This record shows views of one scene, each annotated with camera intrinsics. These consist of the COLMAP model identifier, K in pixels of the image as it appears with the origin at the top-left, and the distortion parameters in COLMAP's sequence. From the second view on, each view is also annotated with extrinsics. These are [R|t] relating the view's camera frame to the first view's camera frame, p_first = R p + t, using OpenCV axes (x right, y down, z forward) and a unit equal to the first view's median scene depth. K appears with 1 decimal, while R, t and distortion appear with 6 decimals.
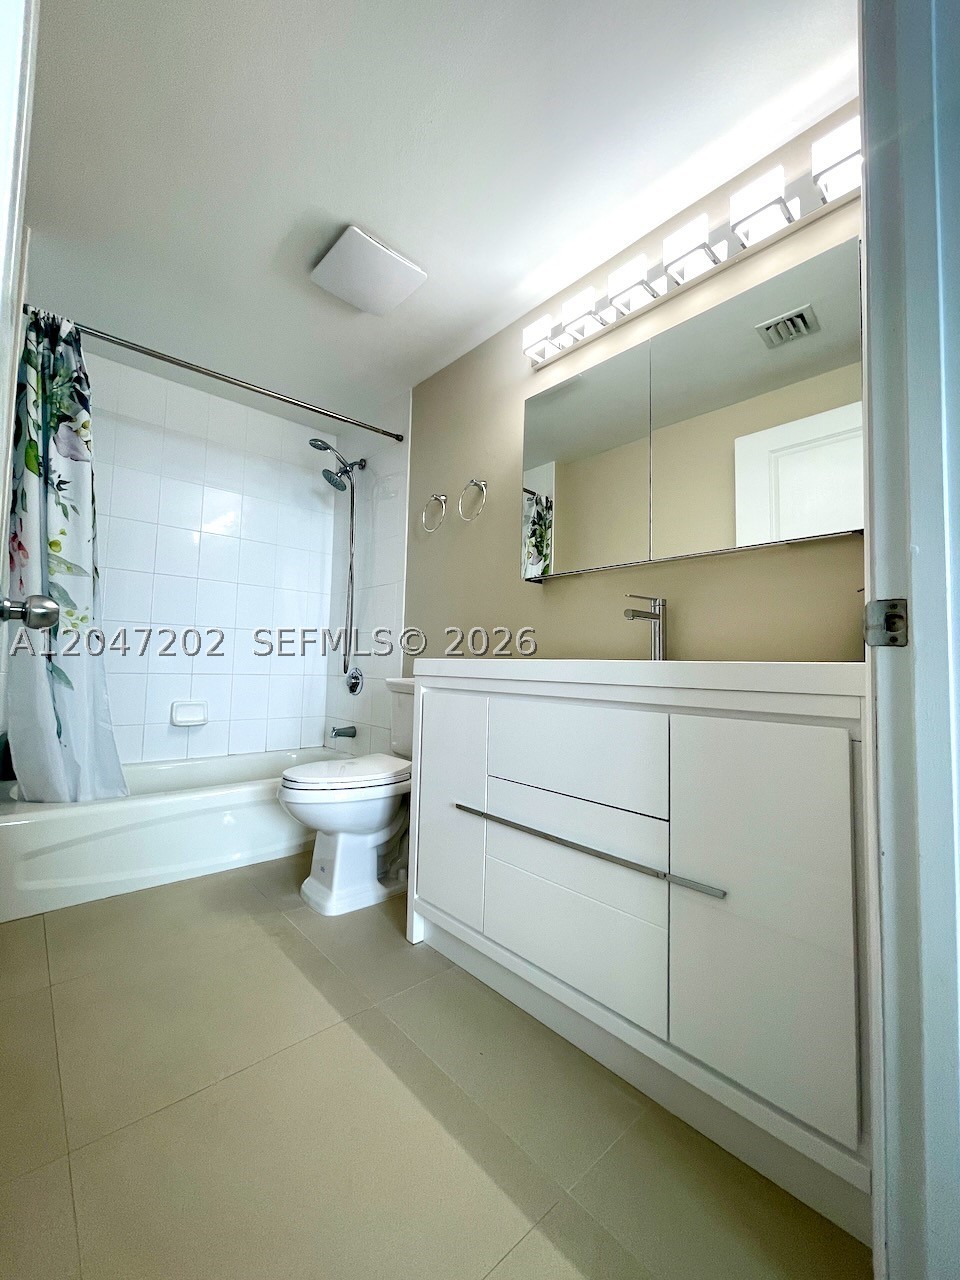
lens RADIAL K [[519.4, 0, 480.8], [0, 519.4, 640.1], [0, 0, 1]] dist [-0.004199, 0.000084]
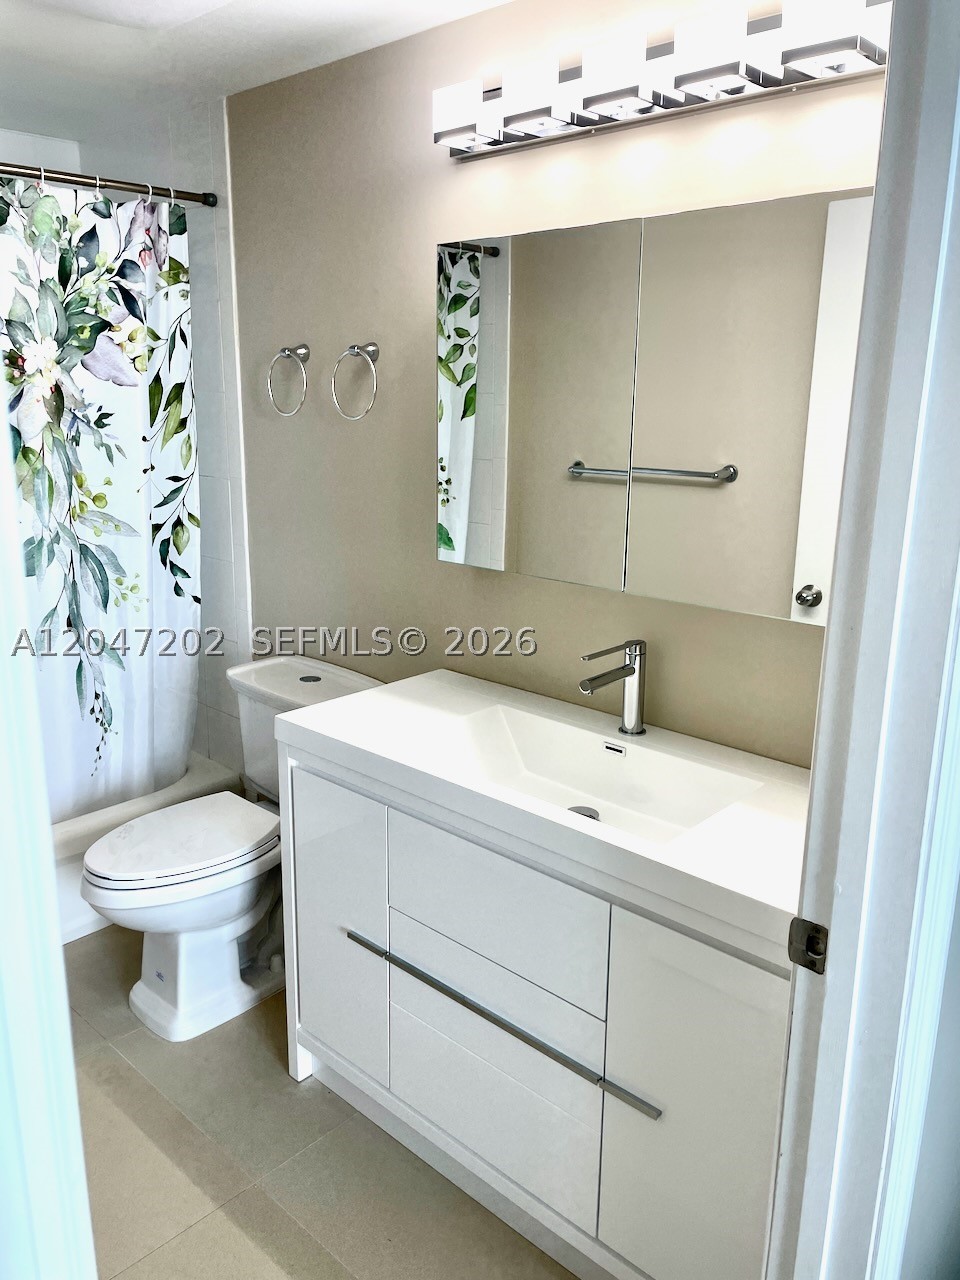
lens RADIAL K [[972.7, 0, 479.8], [0, 972.7, 640.6], [0, 0, 1]] dist [0.060870, -0.079791]
pose [[0.996488, -0.033227, 0.076856, 0.034489], [0.008848, 0.954539, 0.297955, -0.364765], [-0.083263, -0.296229, 0.951481, -0.146586]]
